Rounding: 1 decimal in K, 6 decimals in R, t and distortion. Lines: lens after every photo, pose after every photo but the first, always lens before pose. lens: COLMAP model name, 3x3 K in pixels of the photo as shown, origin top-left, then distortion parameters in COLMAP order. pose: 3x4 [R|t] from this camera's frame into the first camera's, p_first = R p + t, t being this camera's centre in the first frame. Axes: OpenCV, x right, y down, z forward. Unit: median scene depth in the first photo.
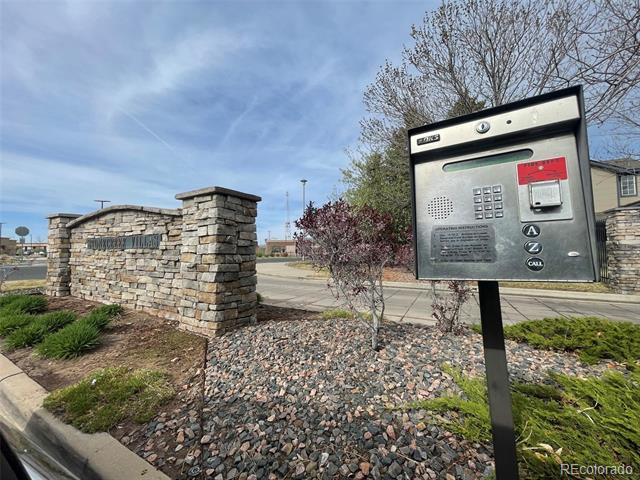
lens RADIAL K [[260.1, 0, 320.2], [0, 260.1, 235.1], [0, 0, 1]] dist [-0.000465, -0.000565]
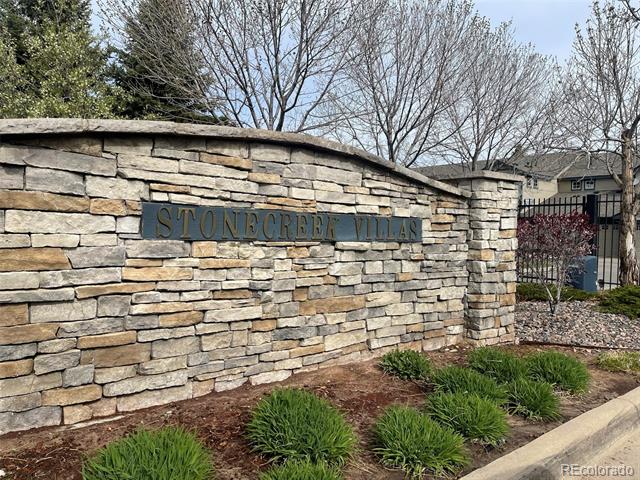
lens RADIAL K [[484.3, 0, 320.0], [0, 484.3, 241.4], [0, 0, 1]] dist [0.001461, 0.000026]
pose [[0.349816, 0.012140, 0.936740, -1.670815], [-0.062687, 0.997978, 0.010476, 0.049896], [-0.934719, -0.062386, 0.349870, 0.780282]]
